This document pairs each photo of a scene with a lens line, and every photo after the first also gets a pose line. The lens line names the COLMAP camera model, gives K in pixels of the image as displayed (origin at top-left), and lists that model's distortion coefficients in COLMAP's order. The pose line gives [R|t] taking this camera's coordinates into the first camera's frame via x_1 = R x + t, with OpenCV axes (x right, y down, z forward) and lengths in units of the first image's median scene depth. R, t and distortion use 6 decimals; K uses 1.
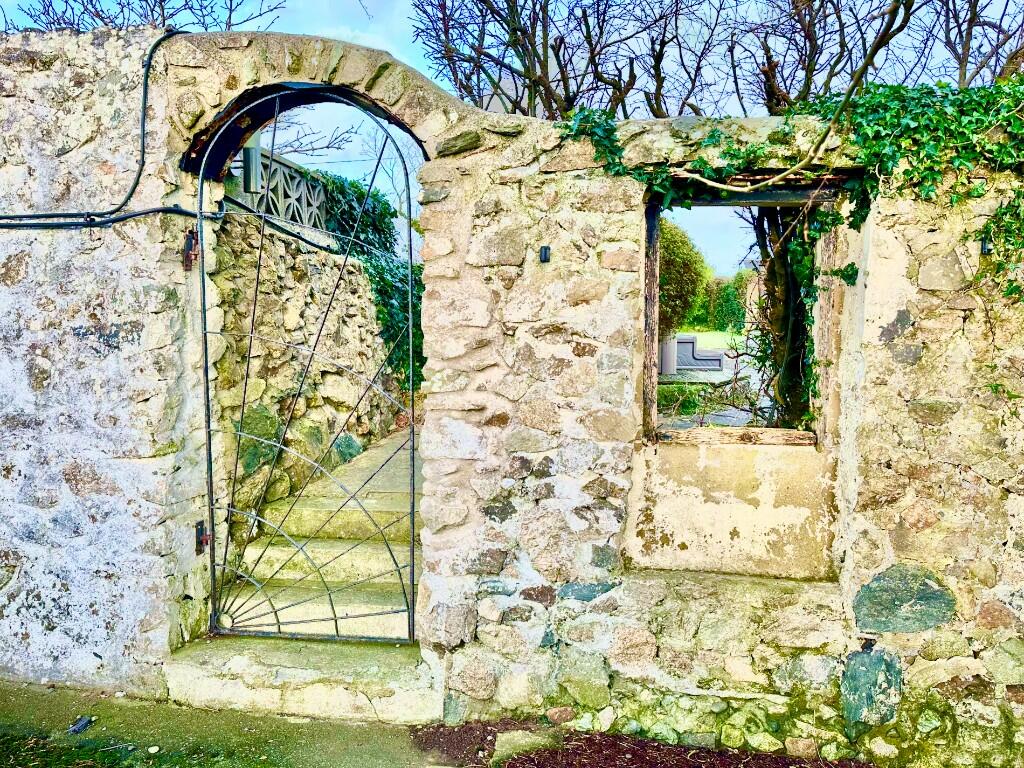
lens RADIAL K [[809.7, 0, 512.6], [0, 809.7, 387.9], [0, 0, 1]] dist [0.052218, -0.047528]
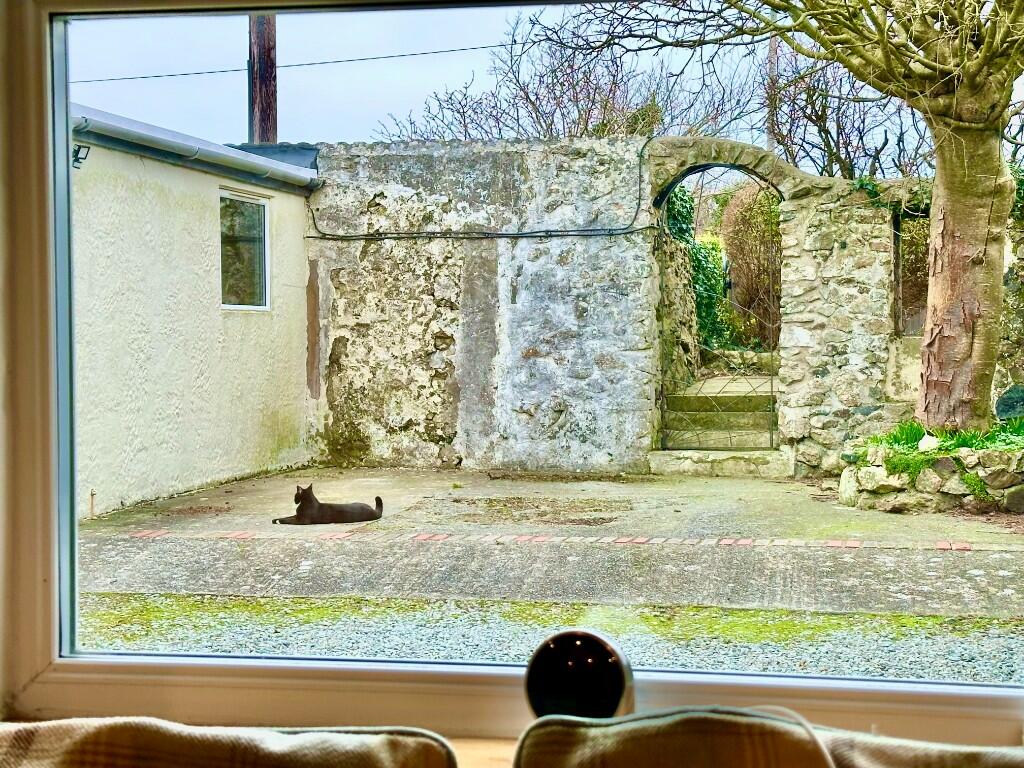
lens RADIAL K [[1774.5, 0, 510.8], [0, 1774.5, 389.7], [0, 0, 1]] dist [0.117352, 0.000000]
pose [[0.996336, -0.013697, -0.084426, -0.405703], [0.009511, 0.998715, -0.049787, 0.403006], [0.085000, 0.048802, 0.995185, -3.407425]]
